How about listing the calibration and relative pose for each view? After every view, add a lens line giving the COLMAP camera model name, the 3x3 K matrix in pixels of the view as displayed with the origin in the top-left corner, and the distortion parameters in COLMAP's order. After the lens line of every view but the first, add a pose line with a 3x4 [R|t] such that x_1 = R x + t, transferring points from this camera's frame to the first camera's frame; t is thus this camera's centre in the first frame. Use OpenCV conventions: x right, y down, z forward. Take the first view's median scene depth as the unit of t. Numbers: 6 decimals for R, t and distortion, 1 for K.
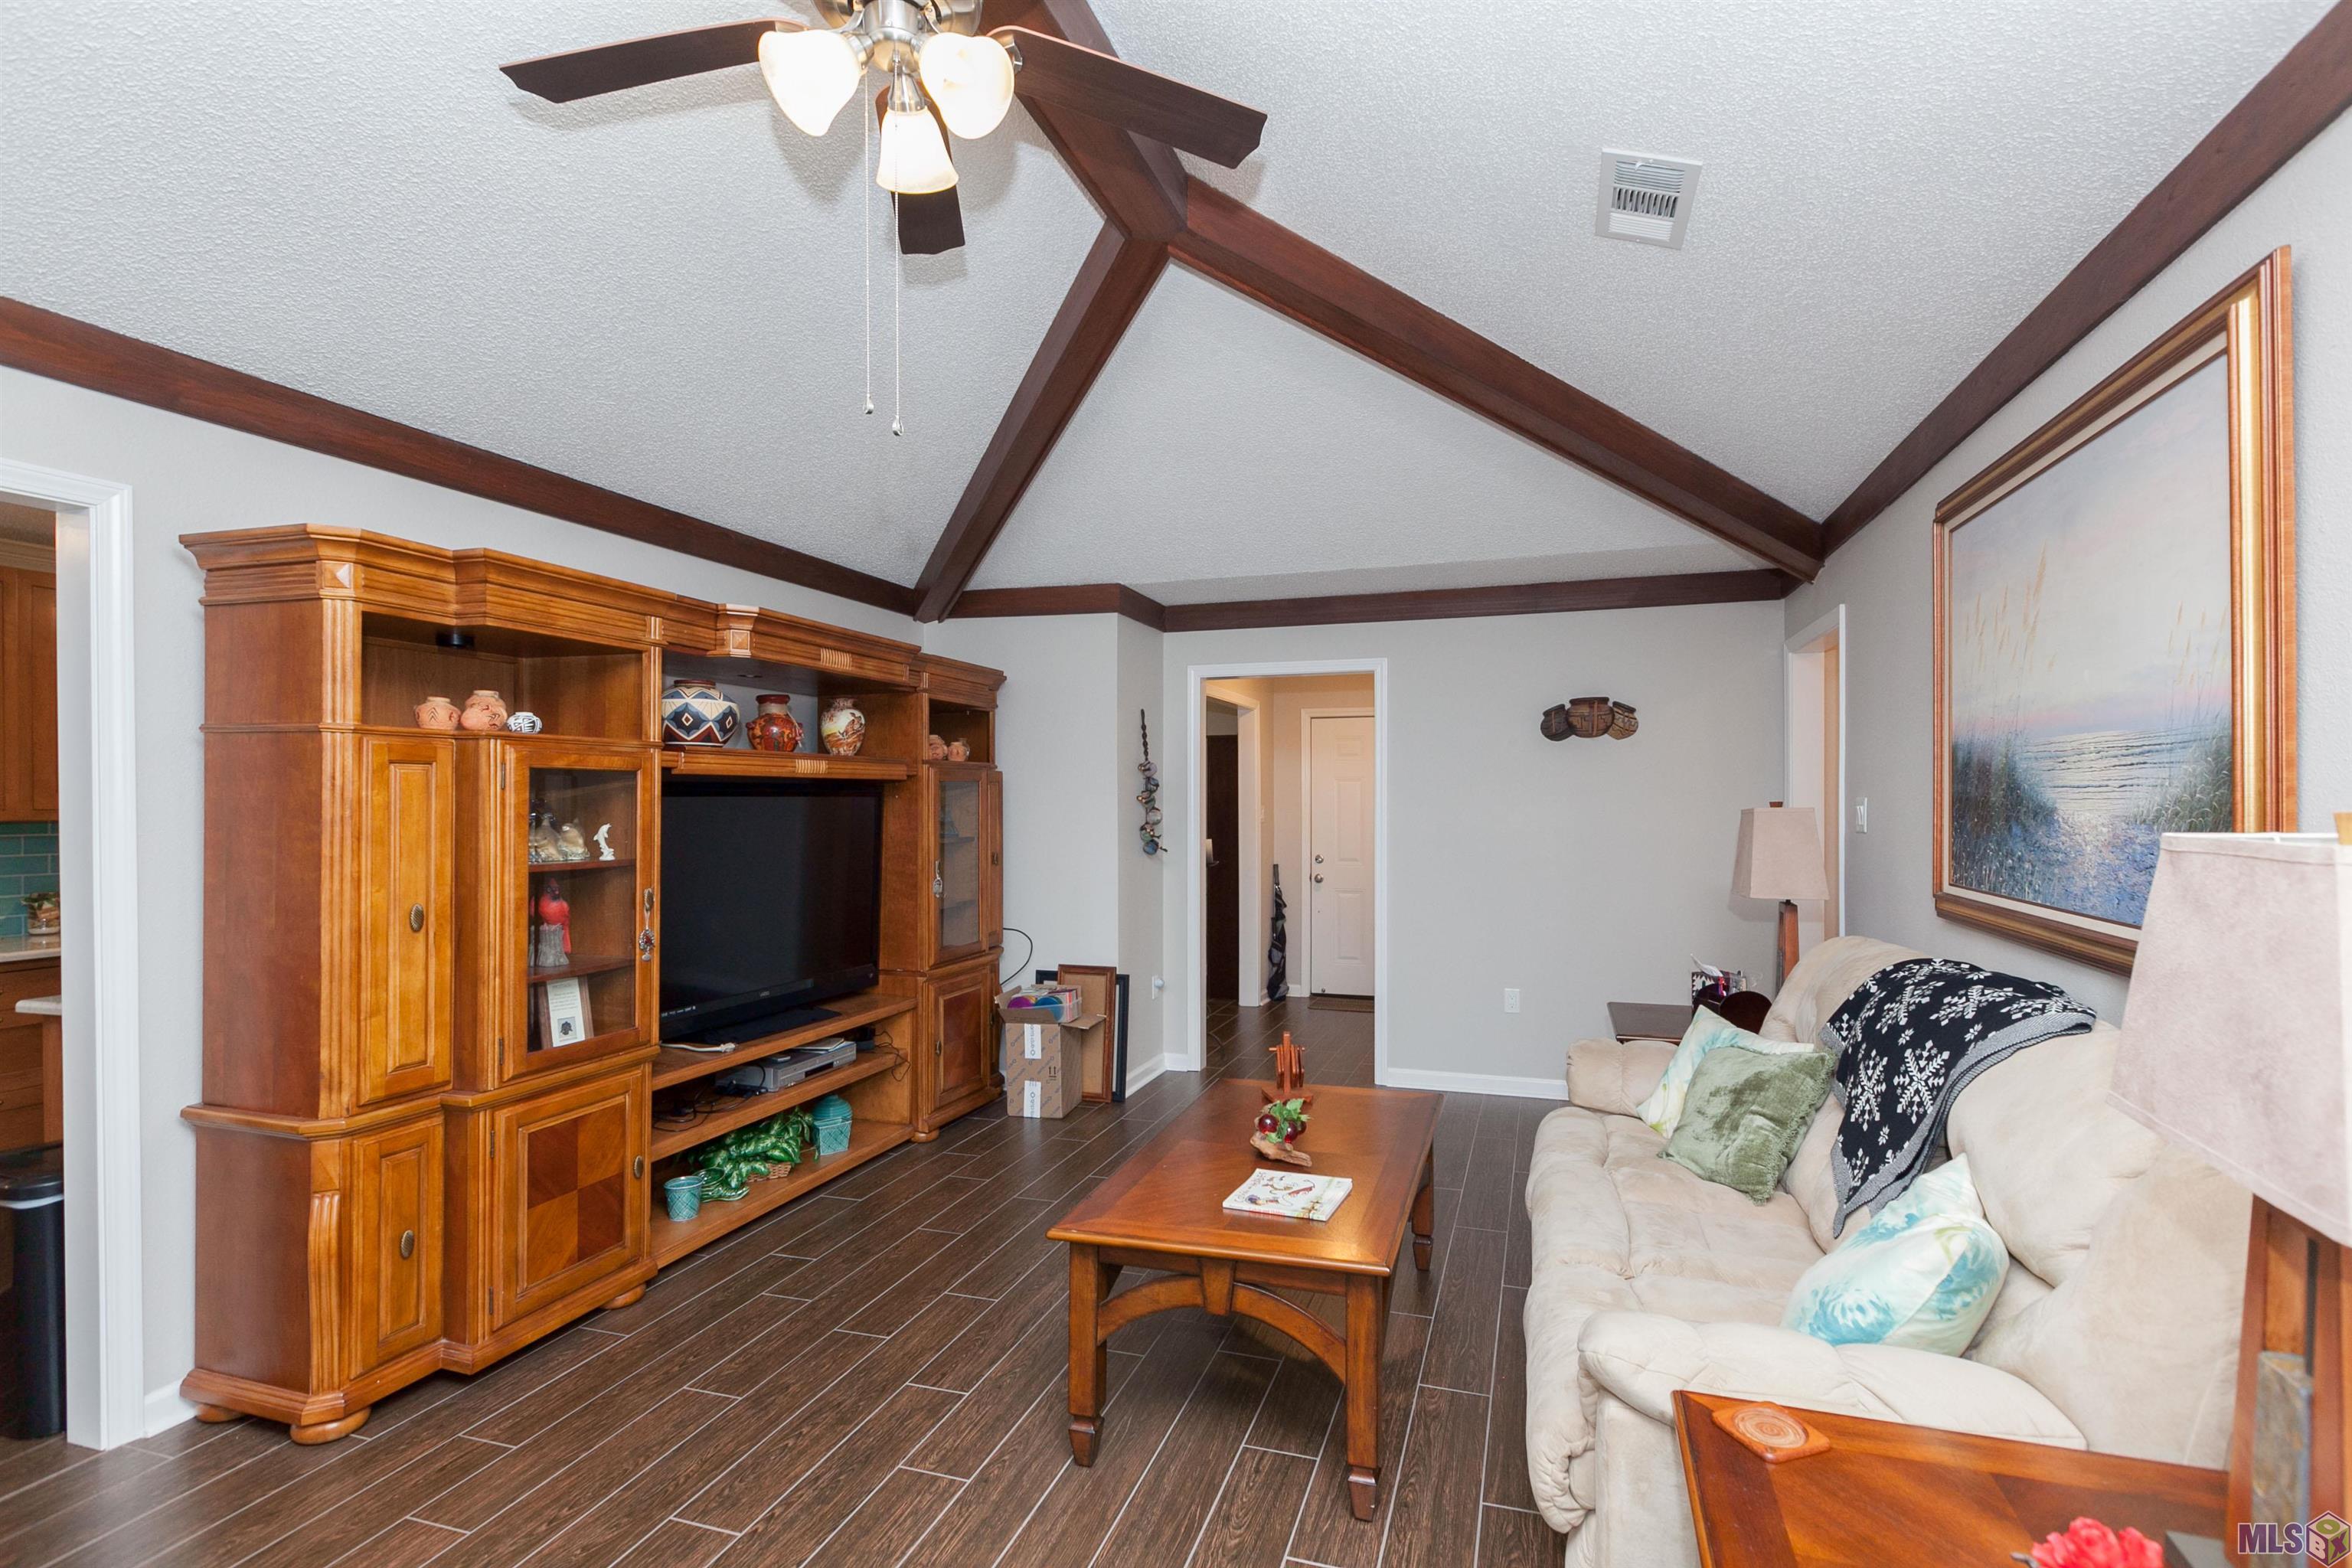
lens RADIAL K [[1071.6, 0, 1215.6], [0, 1071.6, 802.7], [0, 0, 1]] dist [0.005839, 0.001268]
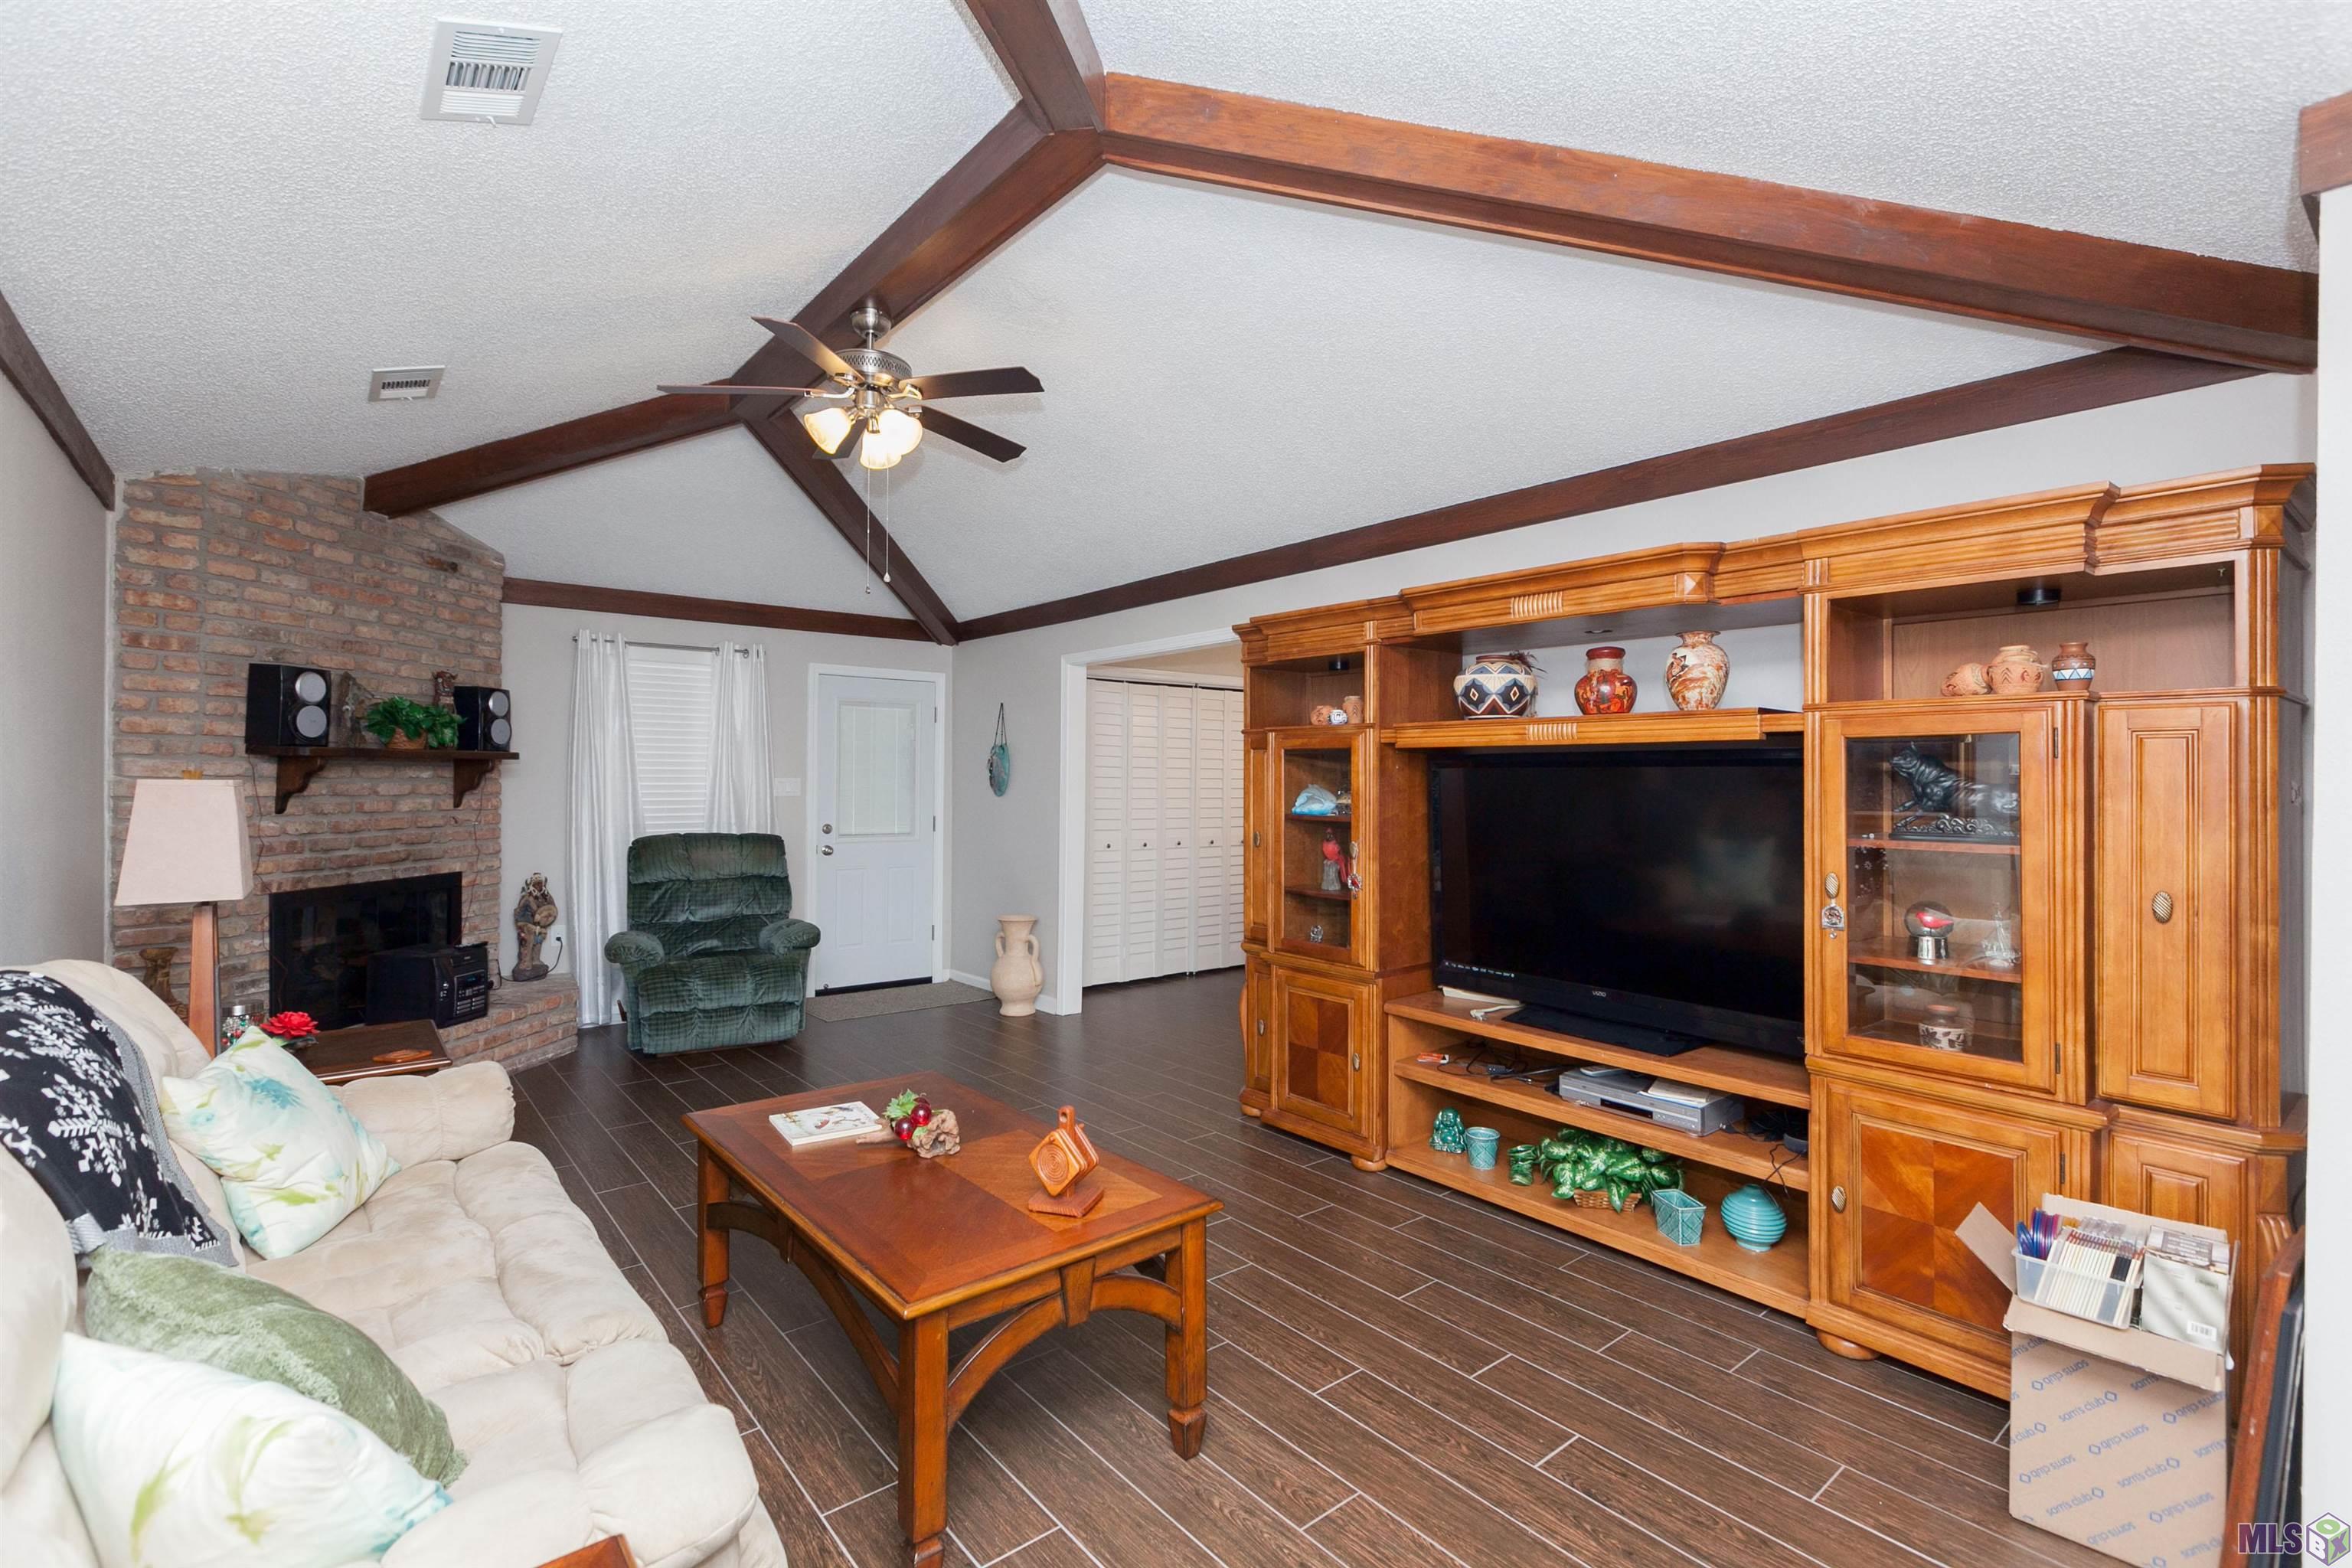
lens RADIAL K [[1071.6, 0, 1164.5], [0, 1071.6, 777.4], [0, 0, 1]] dist [0.005839, 0.001268]
pose [[-0.551839, 0.000627, -0.833950, 0.728776], [-0.004985, 0.999979, 0.004051, 0.001098], [0.833936, 0.006393, -0.551825, 1.723543]]
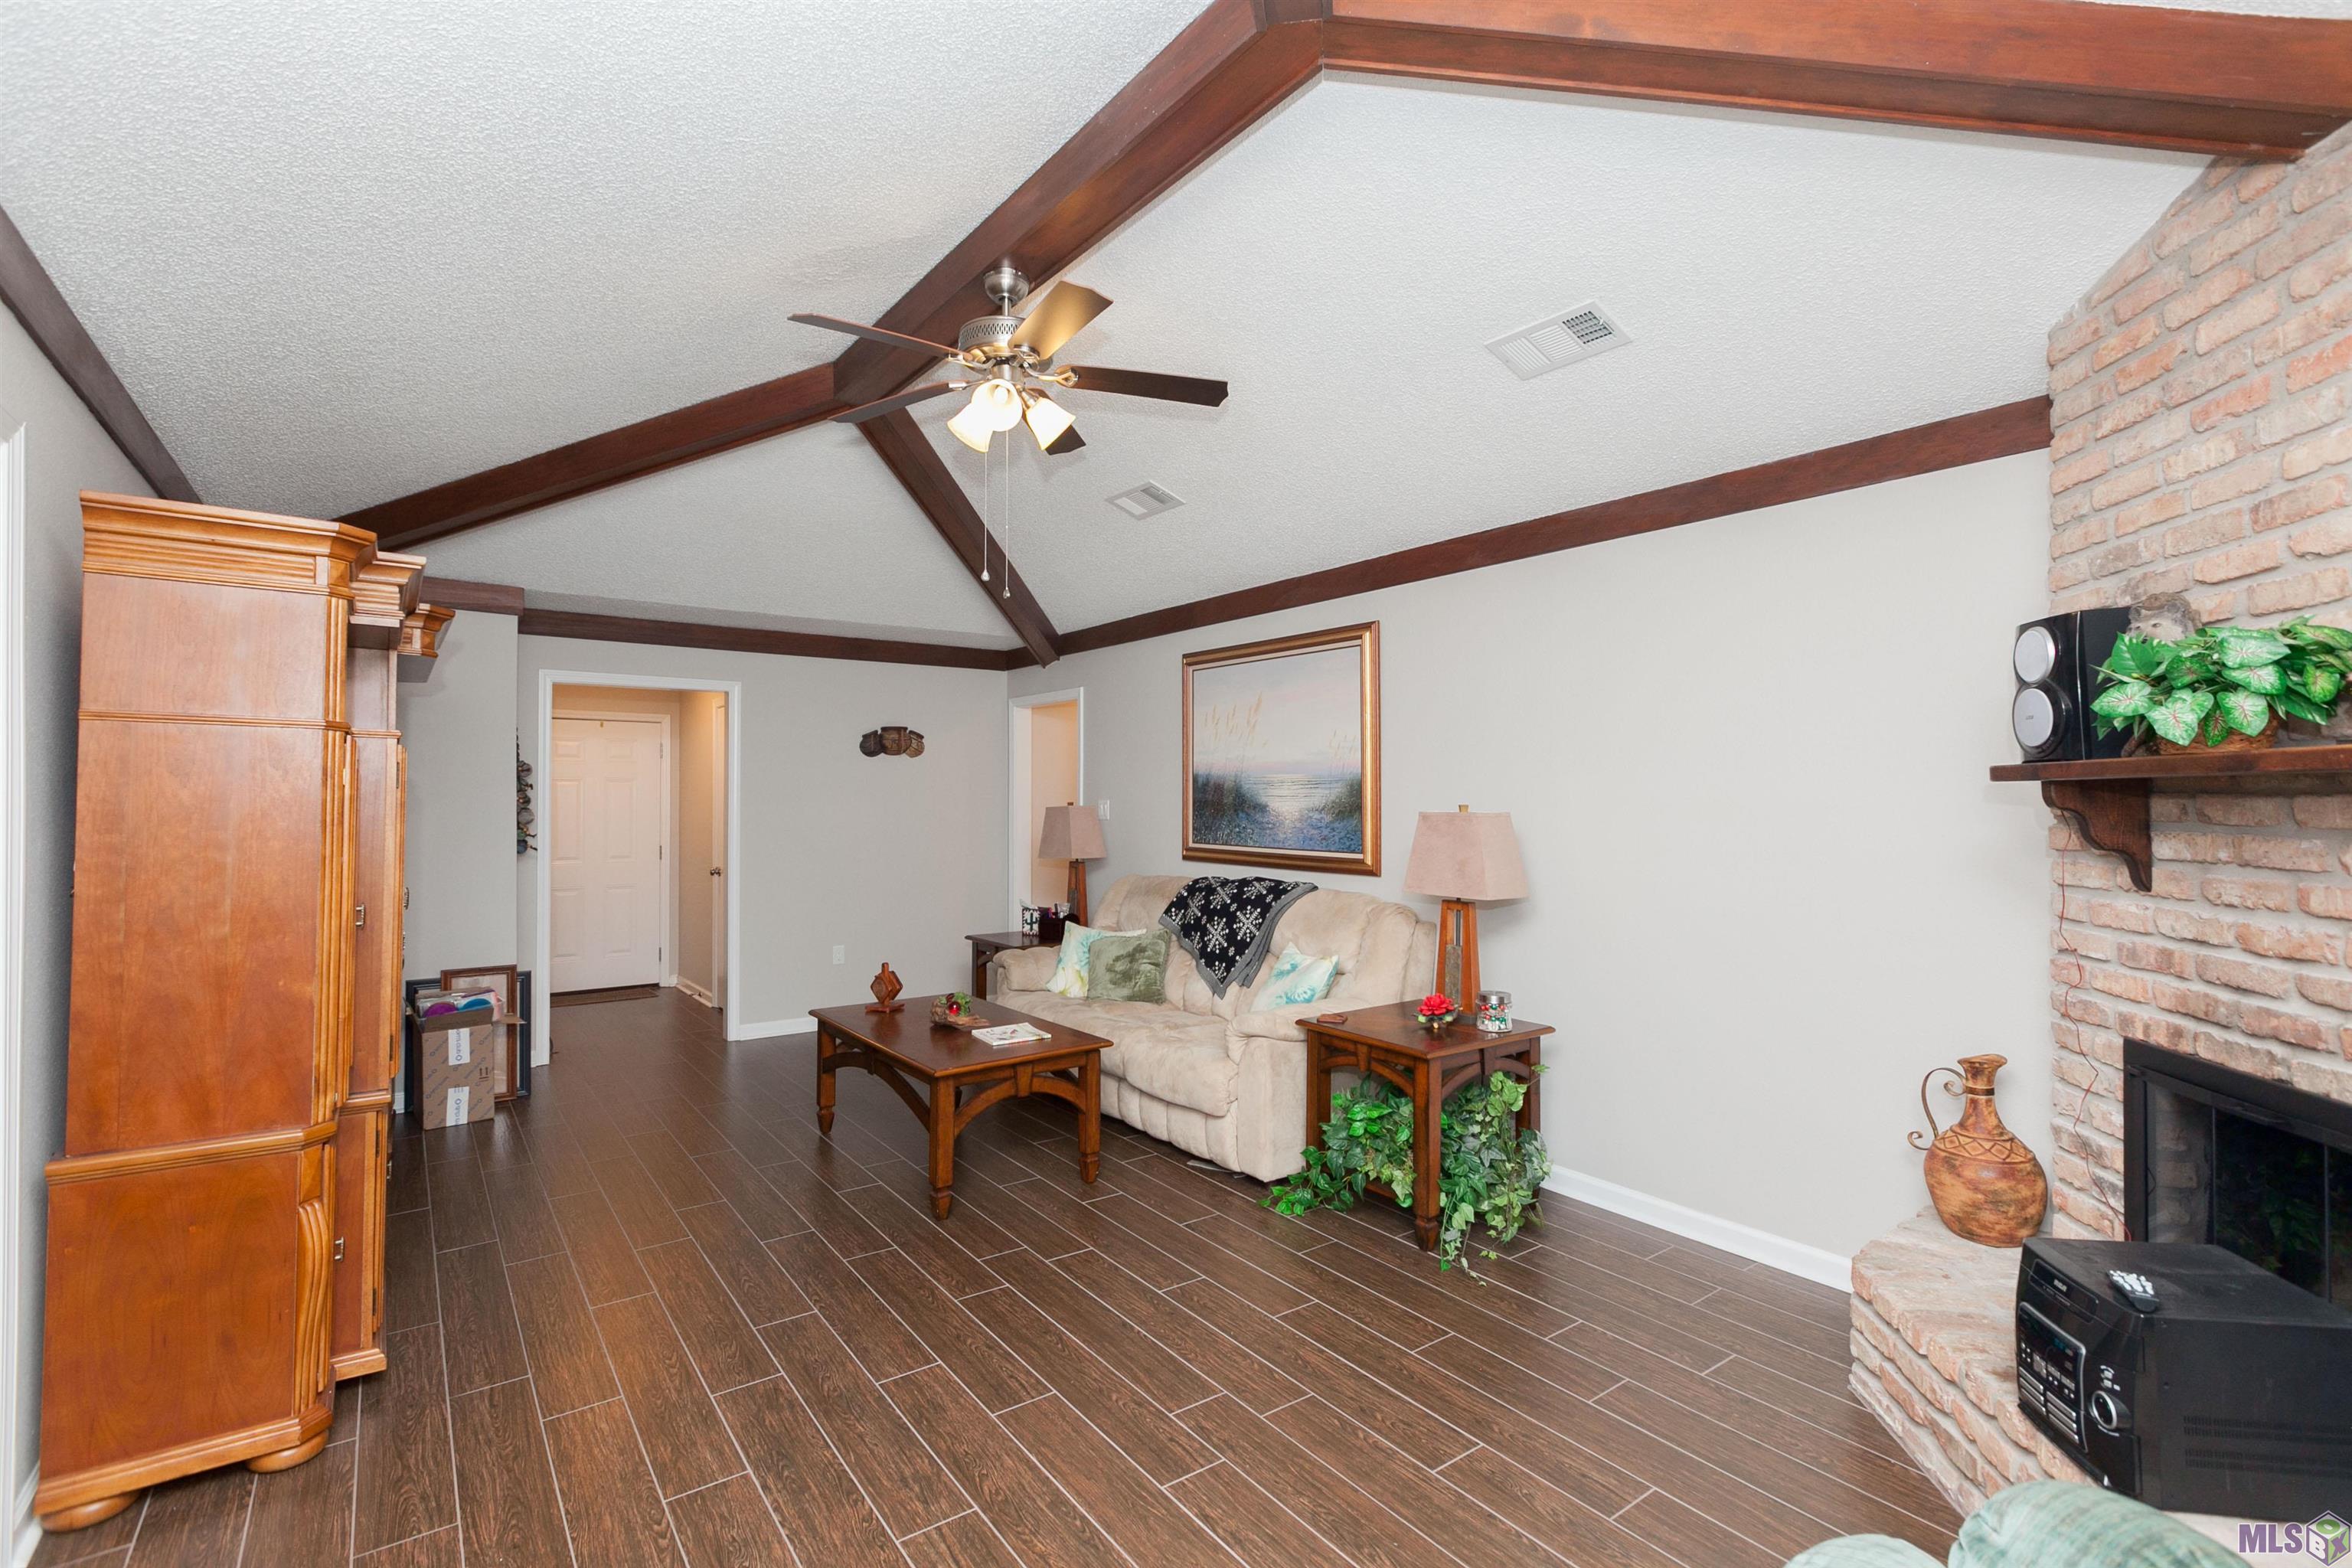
lens RADIAL K [[1071.6, 0, 1167.4], [0, 1071.6, 778.4], [0, 0, 1]] dist [0.005839, 0.001268]
pose [[0.595624, 0.019417, 0.803028, -1.039703], [-0.001101, 0.999727, -0.023356, 0.001433], [-0.803262, 0.013028, 0.595483, -0.186911]]
